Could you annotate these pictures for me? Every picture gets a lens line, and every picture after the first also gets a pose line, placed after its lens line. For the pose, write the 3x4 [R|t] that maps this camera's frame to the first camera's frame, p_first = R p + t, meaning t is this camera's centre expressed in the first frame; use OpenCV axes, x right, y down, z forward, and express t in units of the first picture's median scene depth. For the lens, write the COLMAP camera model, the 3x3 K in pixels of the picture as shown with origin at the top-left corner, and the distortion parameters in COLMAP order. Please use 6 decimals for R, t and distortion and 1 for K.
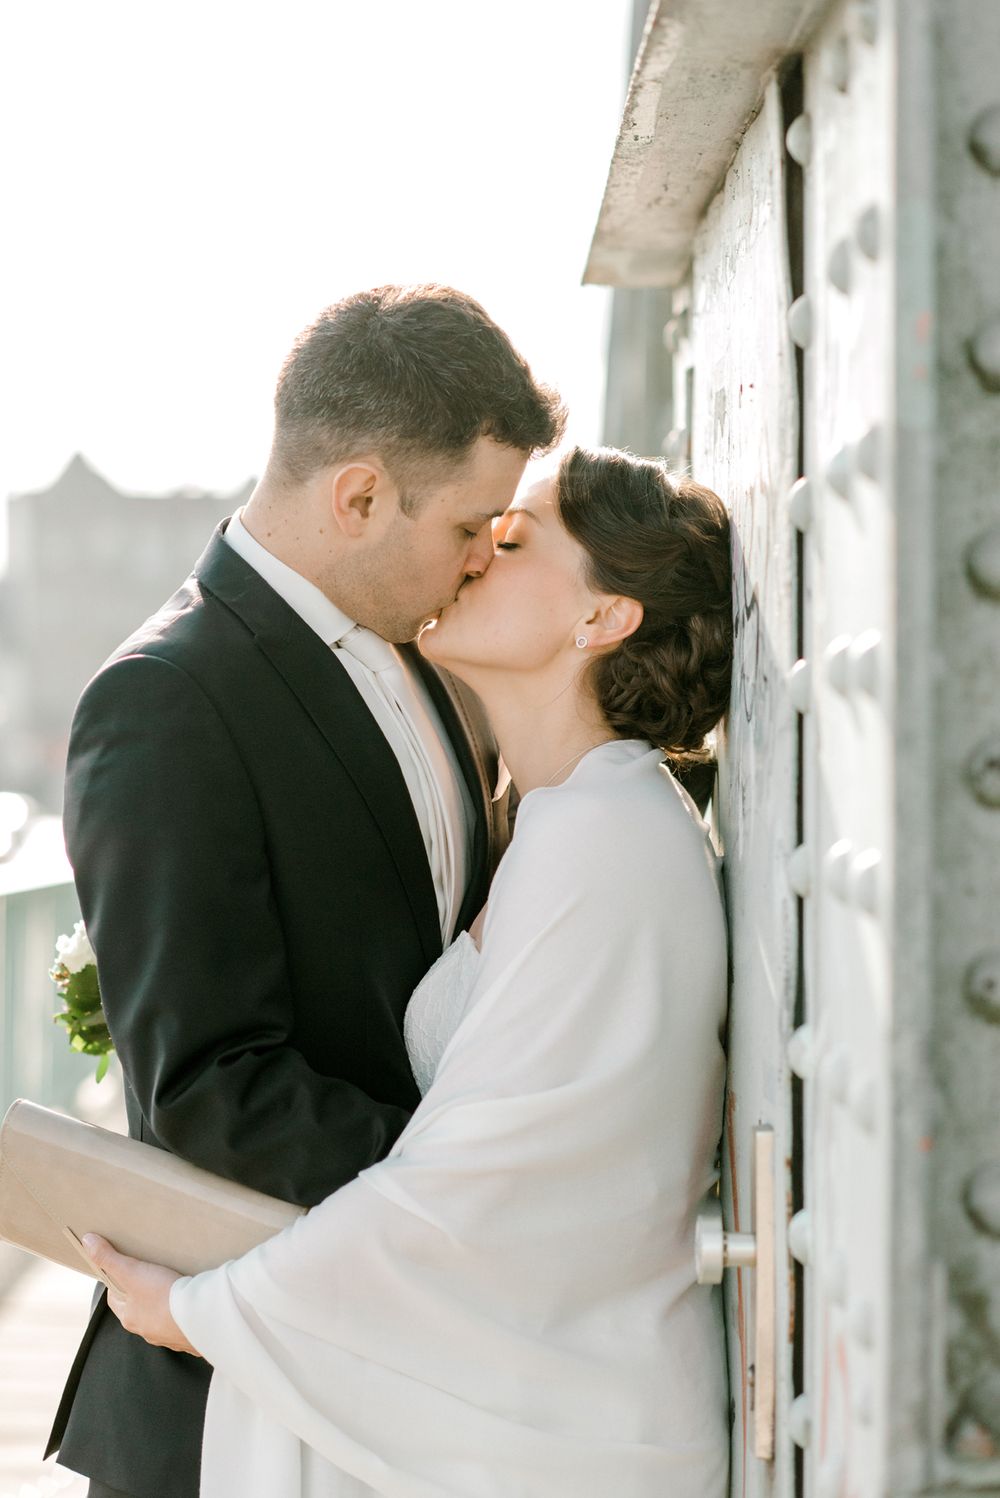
lens RADIAL K [[3882.6, 0, 499.6], [0, 3882.6, 694.8], [0, 0, 1]] dist [-0.154691, 0.444307]
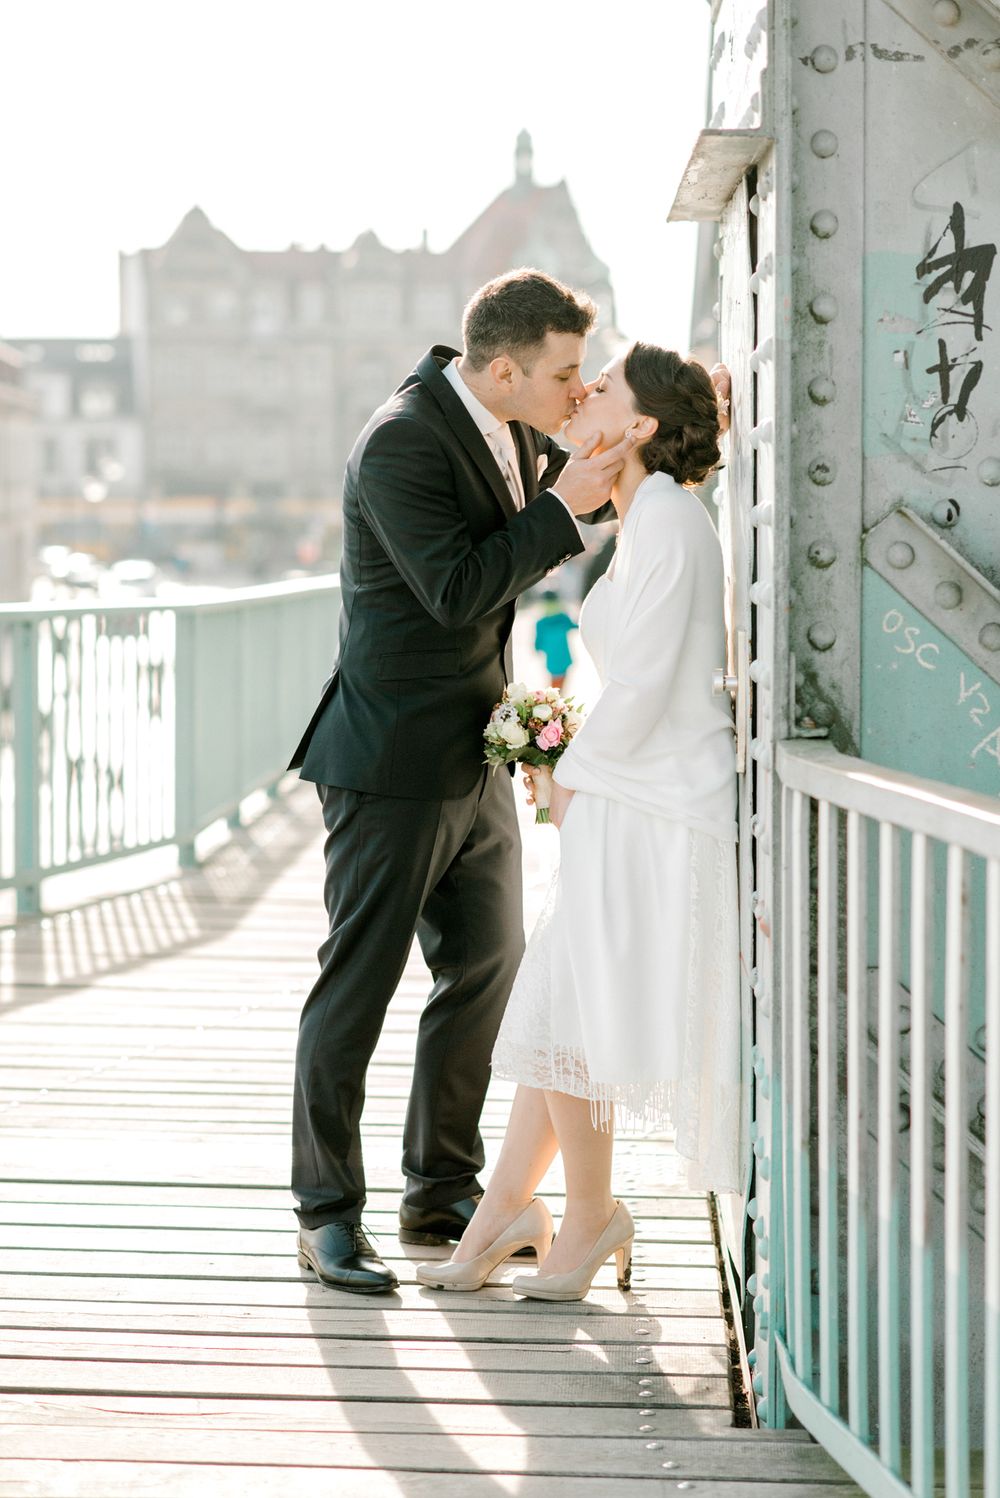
lens RADIAL K [[3882.6, 0, 499.6], [0, 3882.6, 694.8], [0, 0, 1]] dist [-0.154691, 0.444307]
pose [[0.999572, -0.001776, -0.029191, -0.008871], [0.003587, 0.998063, 0.062108, 0.006606], [0.029024, -0.062186, 0.997642, -1.364853]]
